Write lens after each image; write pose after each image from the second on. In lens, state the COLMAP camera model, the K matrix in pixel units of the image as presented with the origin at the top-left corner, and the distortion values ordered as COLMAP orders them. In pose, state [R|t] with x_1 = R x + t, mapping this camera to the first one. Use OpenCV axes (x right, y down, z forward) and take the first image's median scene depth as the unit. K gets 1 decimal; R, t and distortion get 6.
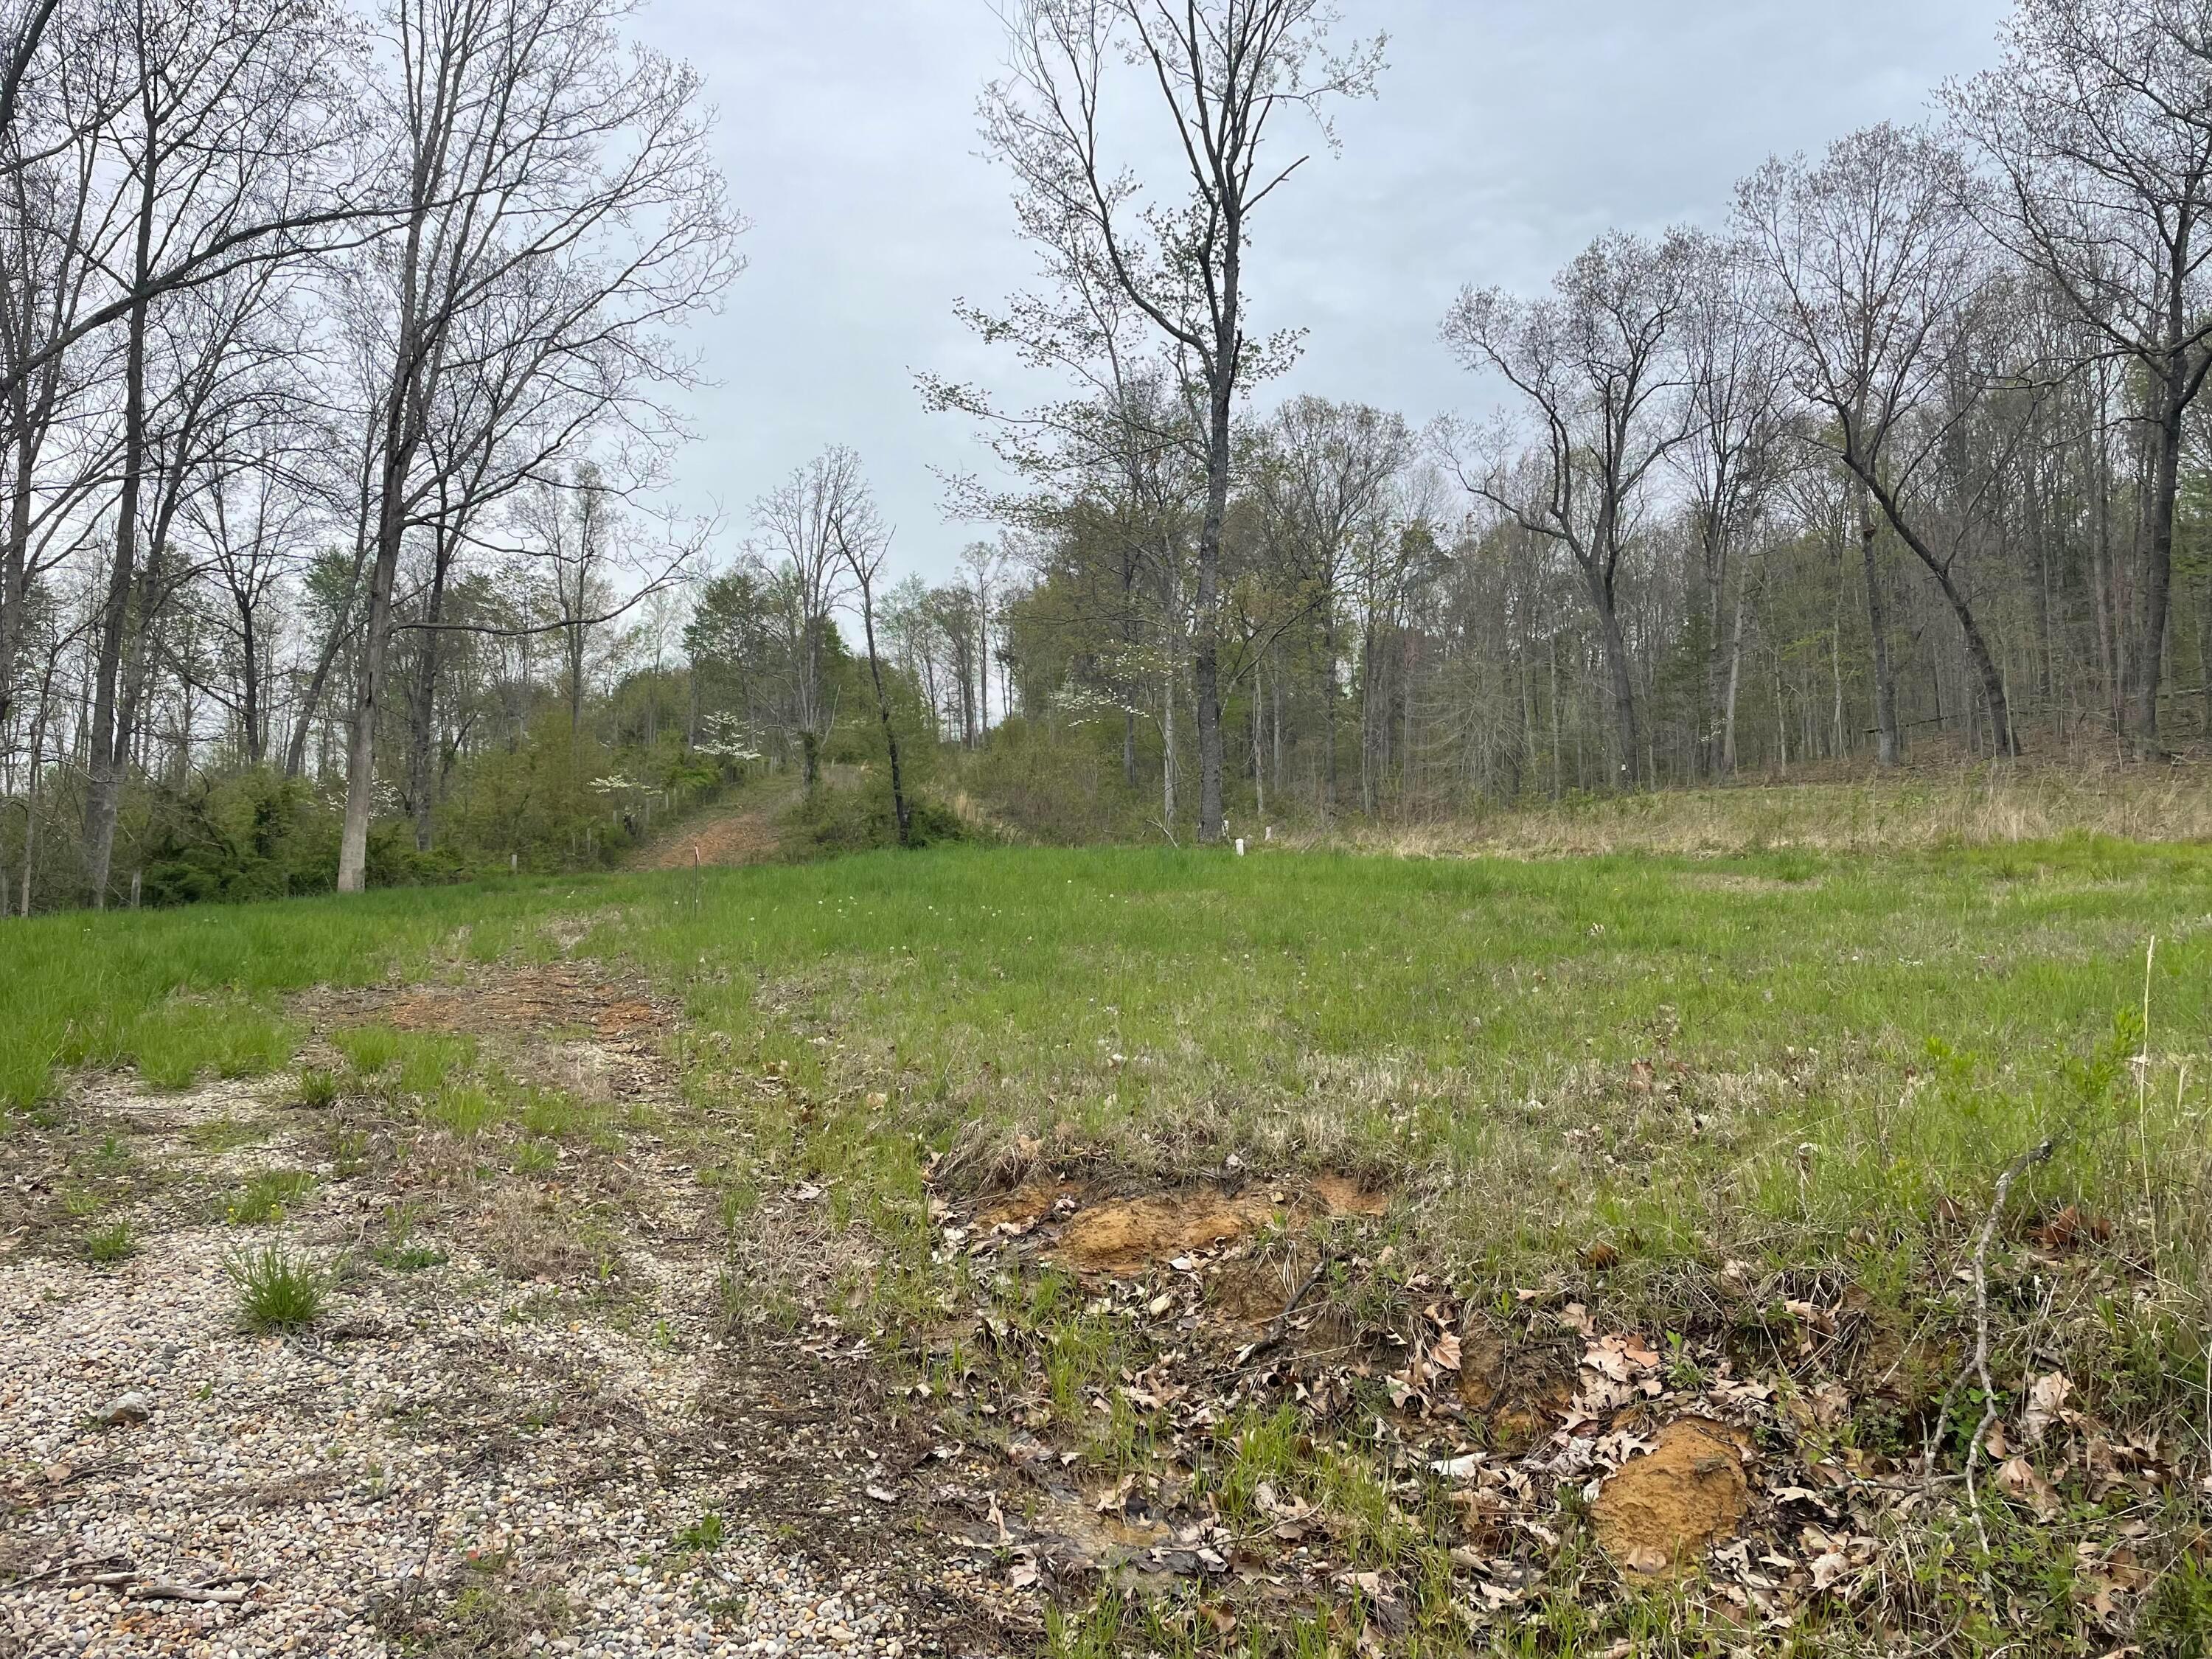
lens RADIAL K [[1678.3, 0, 1106.0], [0, 1678.3, 829.5], [0, 0, 1]] dist [0.133827, -0.192548]
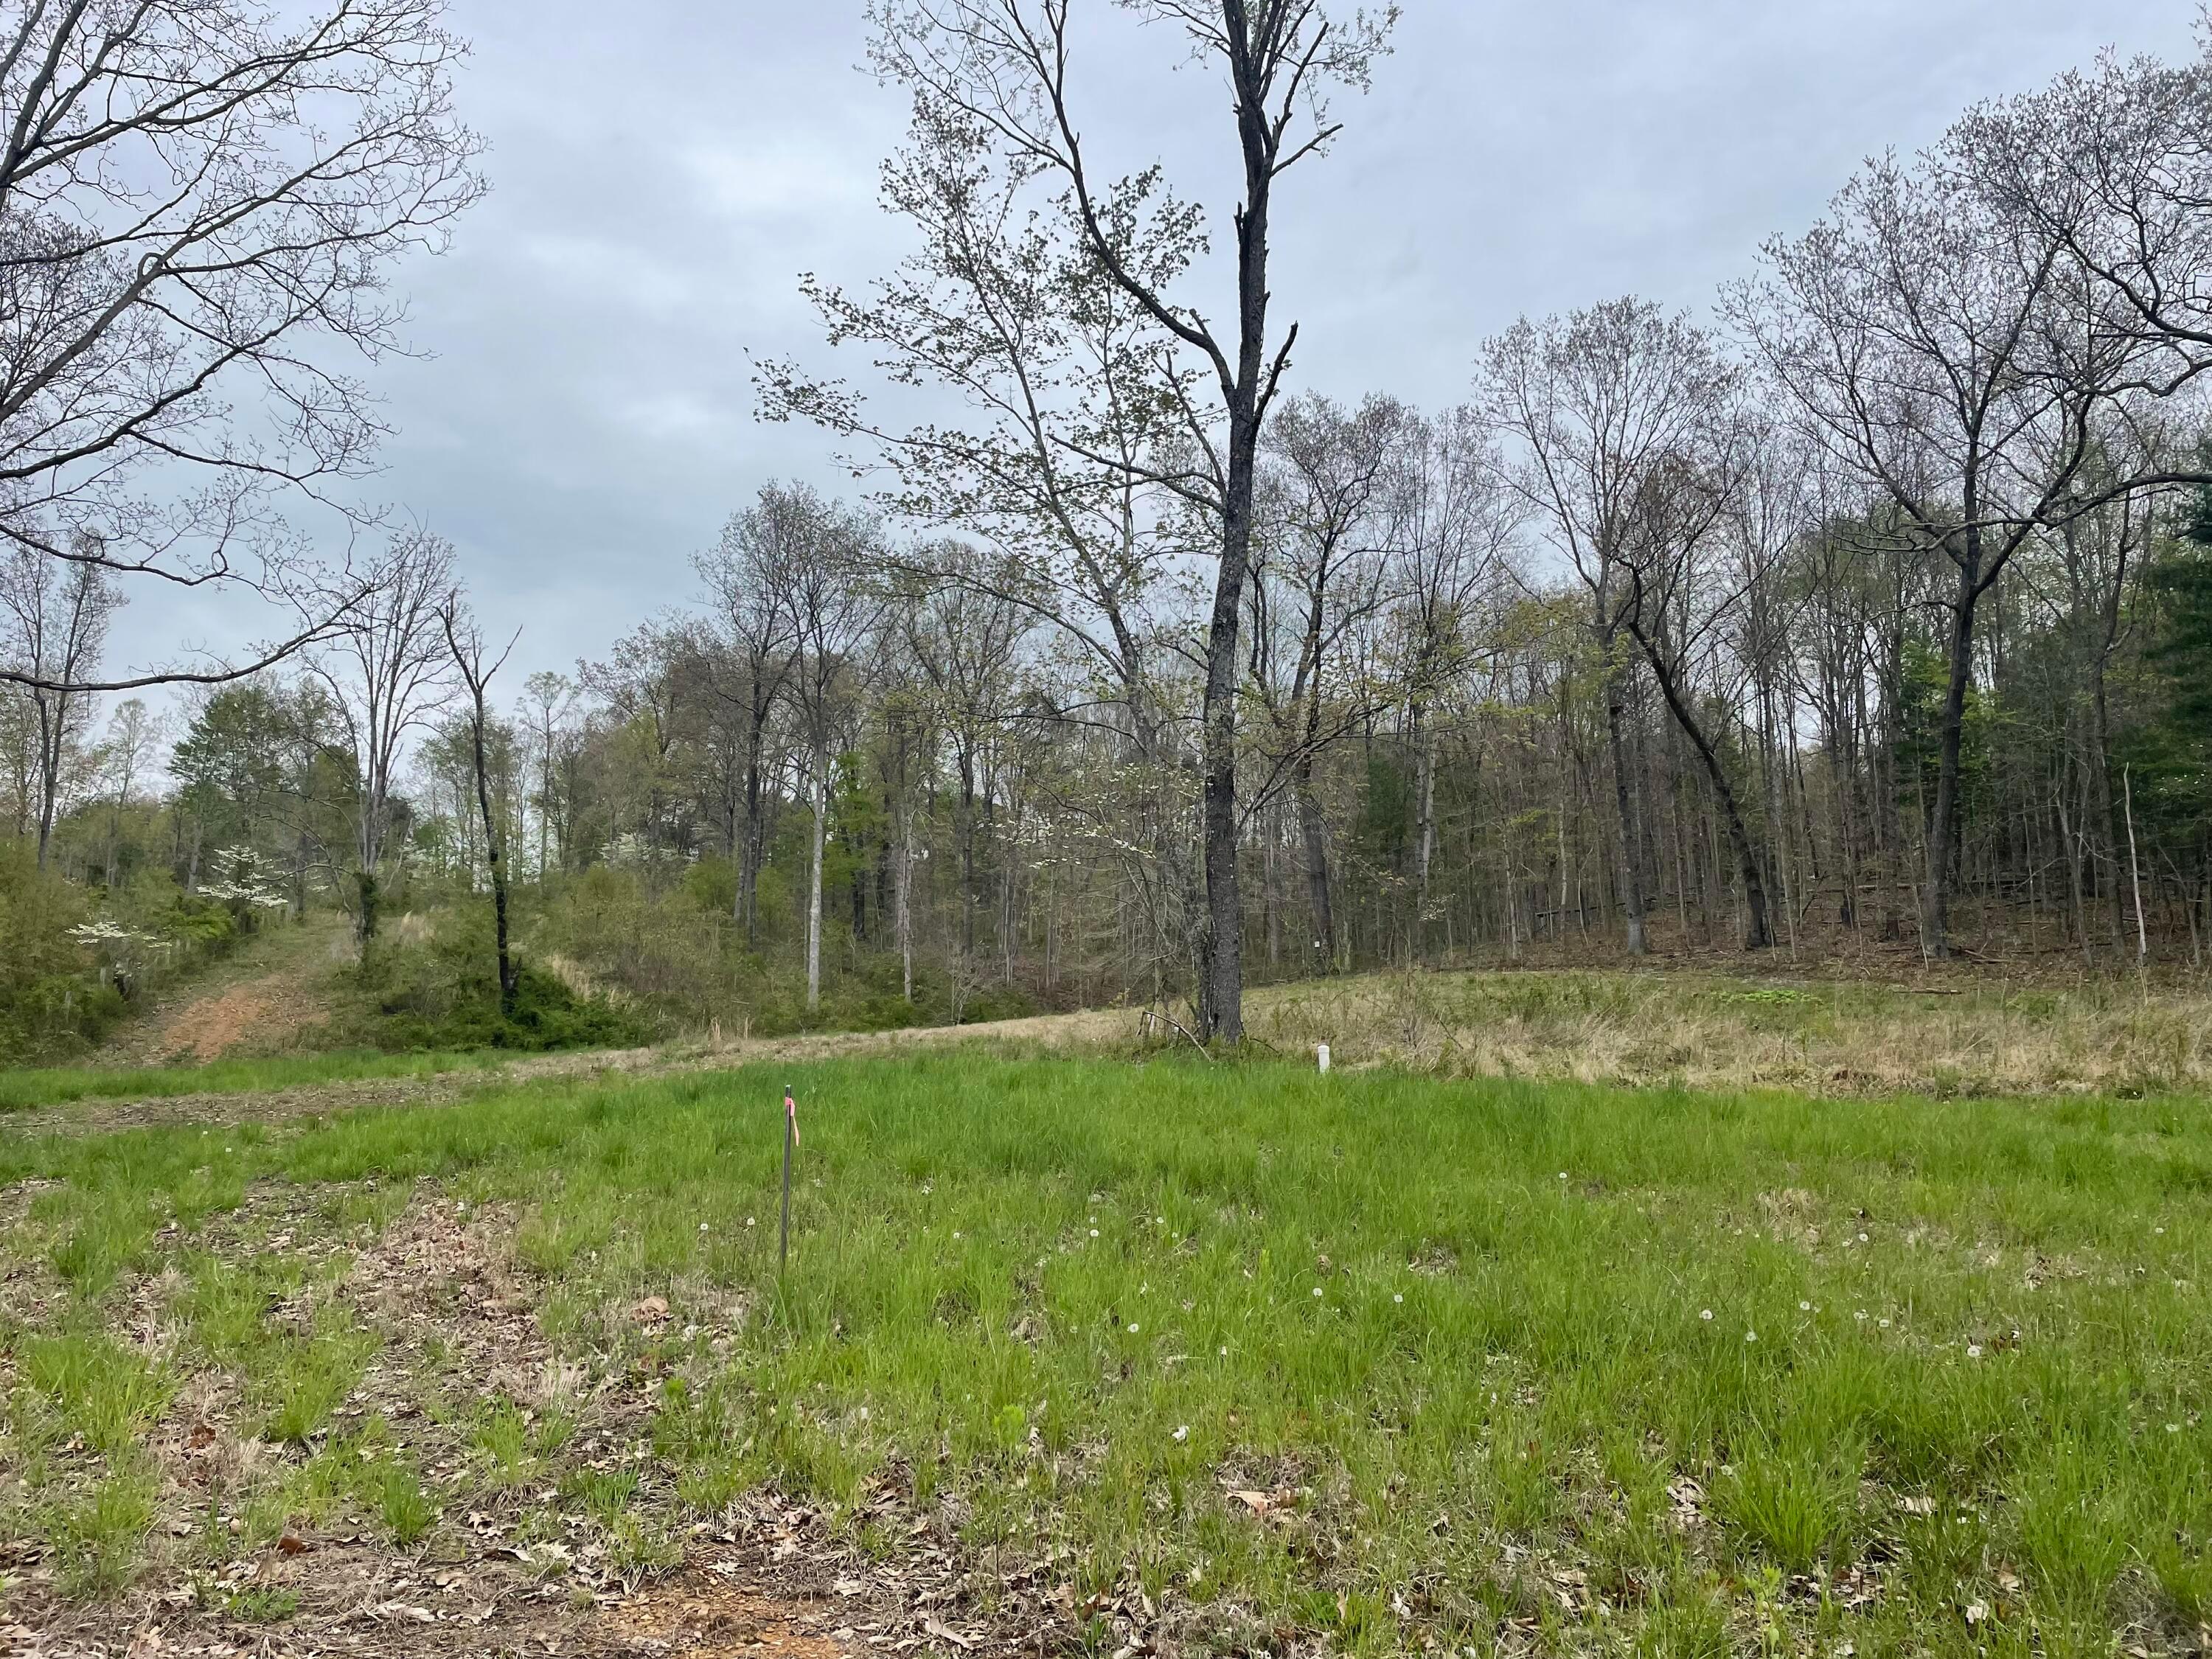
lens RADIAL K [[1678.3, 0, 1106.0], [0, 1678.3, 829.5], [0, 0, 1]] dist [0.133827, -0.192548]
pose [[0.961981, 0.045504, 0.269299, -0.149893], [-0.018877, 0.994743, -0.100653, -0.008685], [-0.272463, 0.091742, 0.957782, 0.300402]]
